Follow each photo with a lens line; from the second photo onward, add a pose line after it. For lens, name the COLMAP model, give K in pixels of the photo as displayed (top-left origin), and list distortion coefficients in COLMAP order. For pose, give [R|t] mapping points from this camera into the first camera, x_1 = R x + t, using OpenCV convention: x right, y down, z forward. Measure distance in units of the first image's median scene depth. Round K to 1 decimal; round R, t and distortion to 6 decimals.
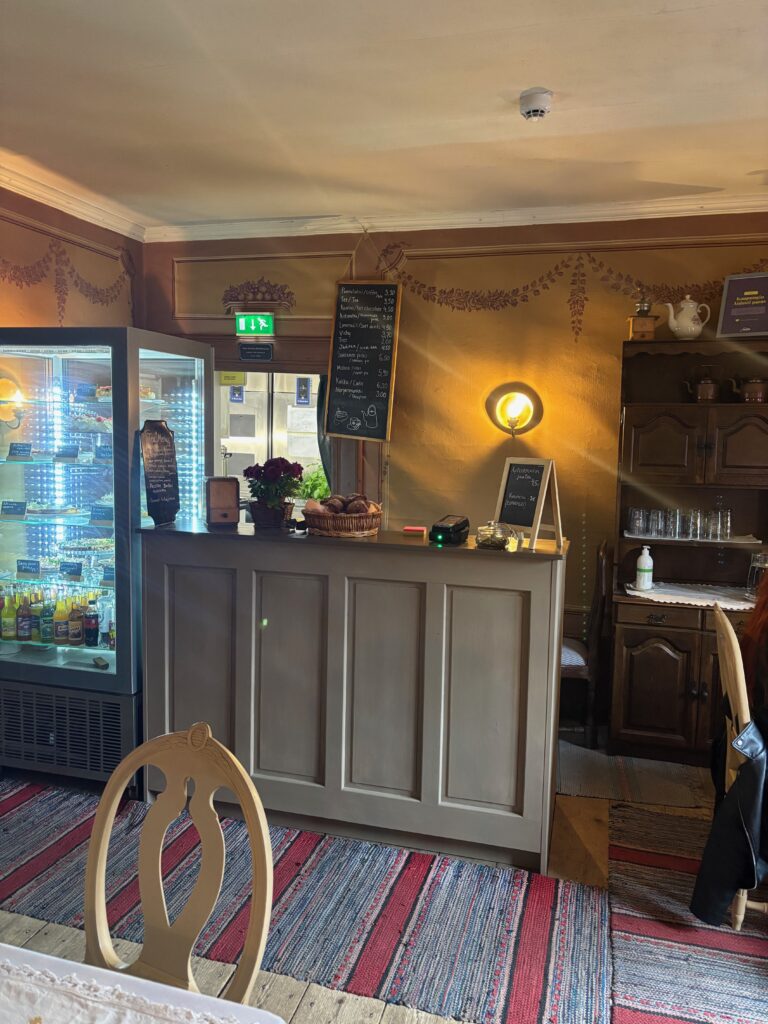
lens RADIAL K [[790.5, 0, 391.1], [0, 790.5, 517.8], [0, 0, 1]] dist [0.014511, -0.024339]
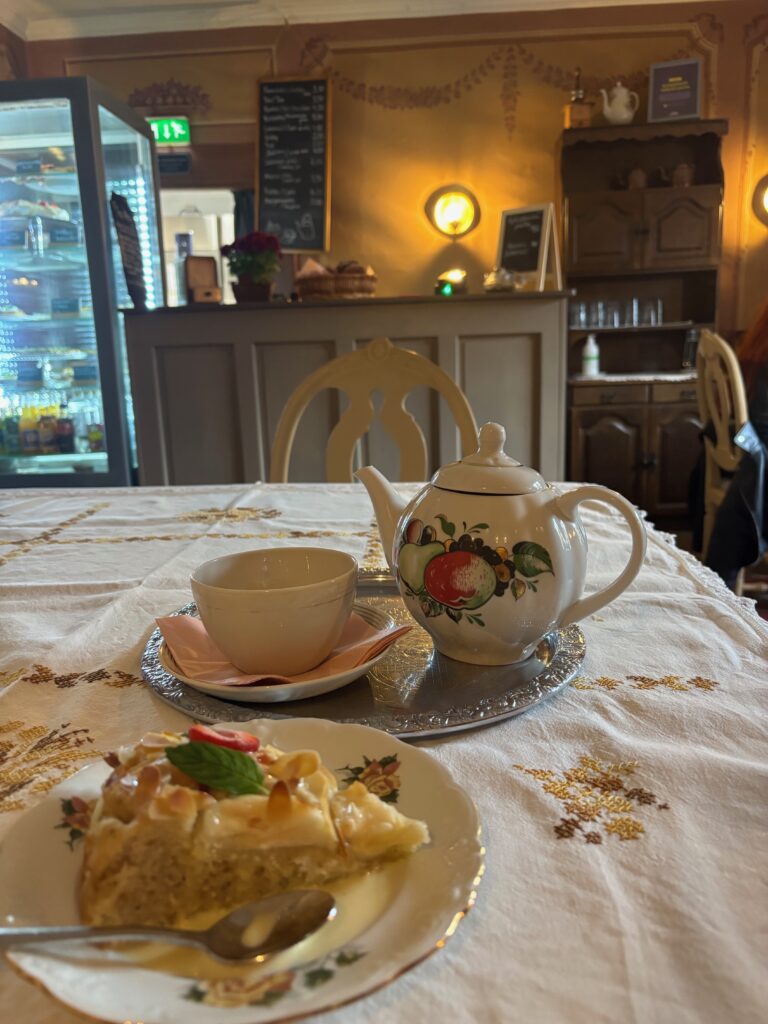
lens RADIAL K [[790.5, 0, 389.2], [0, 790.5, 515.9], [0, 0, 1]] dist [0.014511, -0.024339]
pose [[0.975794, -0.096352, 0.196321, -0.158110], [0.076365, 0.991326, 0.106966, 0.131905], [-0.204924, -0.089385, 0.974688, 0.005730]]
